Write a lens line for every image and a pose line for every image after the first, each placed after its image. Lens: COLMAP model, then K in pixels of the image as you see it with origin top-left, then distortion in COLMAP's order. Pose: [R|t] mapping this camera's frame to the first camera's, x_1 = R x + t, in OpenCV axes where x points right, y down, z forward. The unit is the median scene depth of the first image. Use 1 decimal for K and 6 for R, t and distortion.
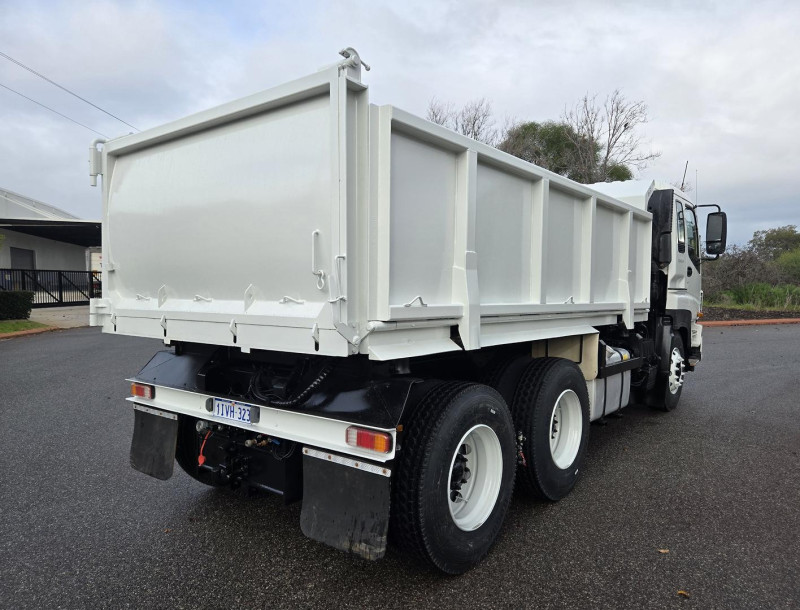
lens RADIAL K [[584.8, 0, 413.4], [0, 584.8, 310.4], [0, 0, 1]] dist [0.035772, -0.032083]
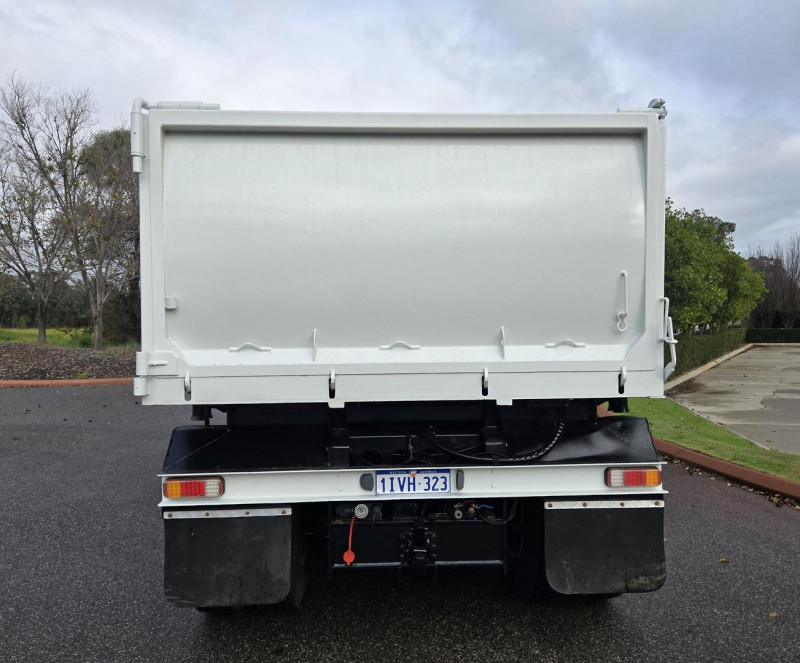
lens RADIAL K [[658.4, 0, 402.1], [0, 658.4, 355.8], [0, 0, 1]] dist [0.038945, -0.036601]
pose [[0.739633, -0.030607, 0.672314, -0.814446], [0.034537, 0.999375, 0.007502, -0.011040], [-0.672123, 0.017671, 0.740228, 0.288436]]
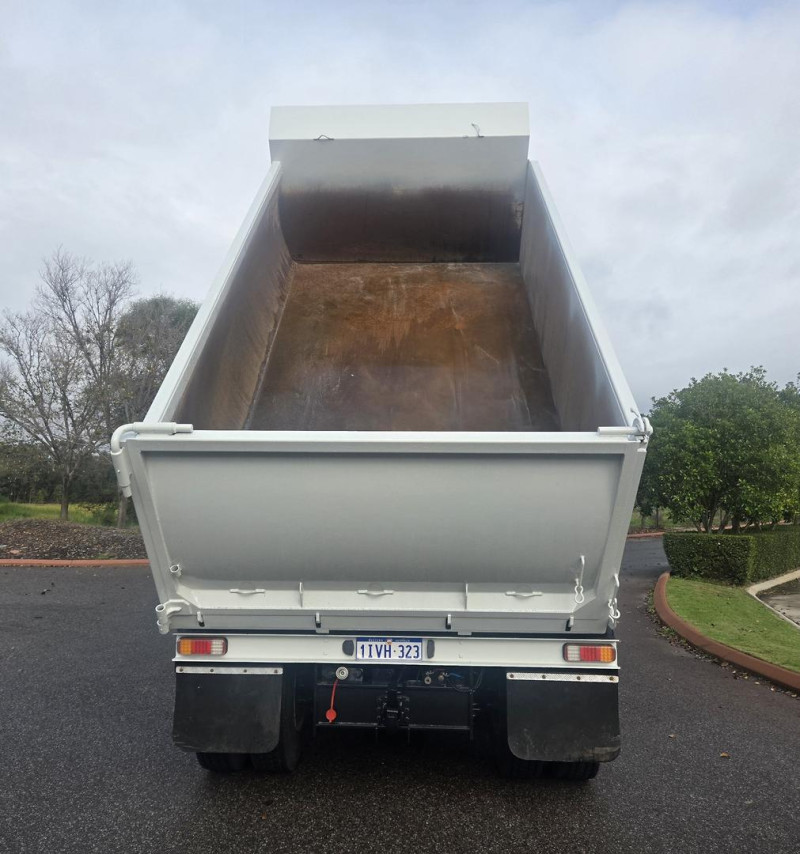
lens RADIAL K [[811.1, 0, 392.0], [0, 811.1, 431.6], [0, 0, 1]] dist [0.023376, 0.000000]
pose [[0.806753, 0.066930, 0.587085, -0.946654], [0.013096, 0.991295, -0.131007, -0.002374], [-0.590743, 0.113379, 0.798854, -0.058423]]
